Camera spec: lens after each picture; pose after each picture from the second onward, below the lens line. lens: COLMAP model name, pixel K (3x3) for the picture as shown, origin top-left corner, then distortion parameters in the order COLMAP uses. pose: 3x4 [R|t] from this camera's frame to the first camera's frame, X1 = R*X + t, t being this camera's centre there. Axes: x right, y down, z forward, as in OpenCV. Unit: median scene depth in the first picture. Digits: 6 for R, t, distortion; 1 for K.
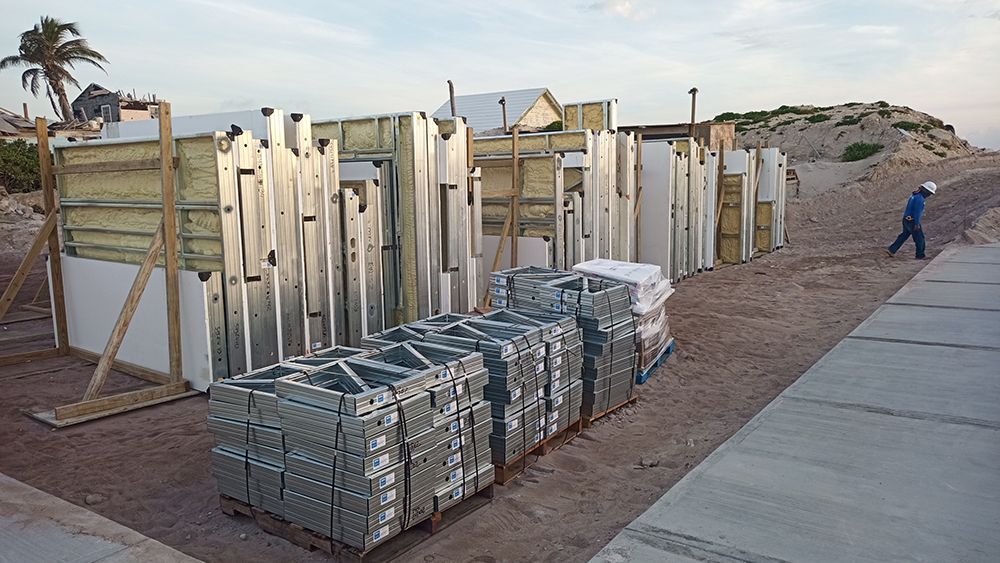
lens RADIAL K [[783.6, 0, 520.2], [0, 783.6, 285.7], [0, 0, 1]] dist [0.155467, -0.256101]
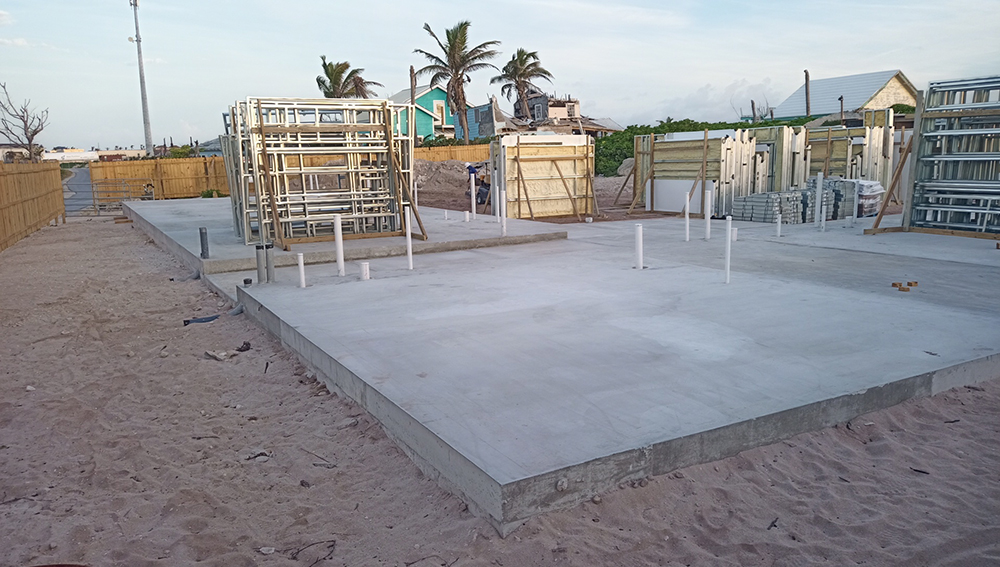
lens RADIAL K [[749.8, 0, 510.9], [0, 749.8, 286.1], [0, 0, 1]] dist [0.114662, -0.164139]
pose [[0.901801, 0.065925, -0.427093, 0.156294], [-0.050758, 0.997613, 0.046815, 0.233888], [0.429160, -0.020539, 0.902995, -1.623078]]
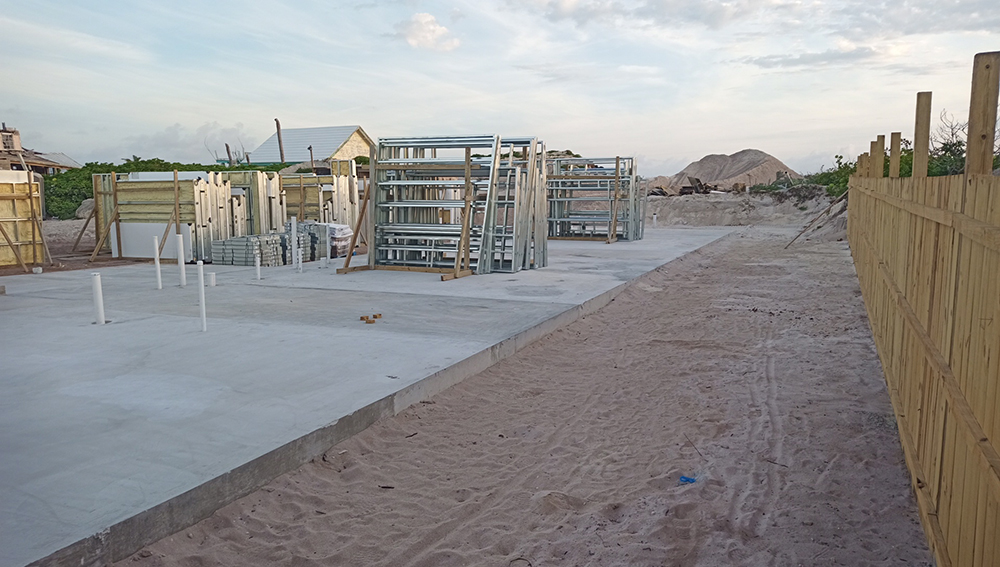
lens RADIAL K [[749.8, 0, 510.9], [0, 749.8, 286.1], [0, 0, 1]] dist [0.114662, -0.164139]
pose [[0.979047, -0.018166, 0.202822, 0.169825], [0.022501, 0.999565, -0.019085, 0.232886], [-0.202387, 0.023248, 0.979030, -1.613457]]
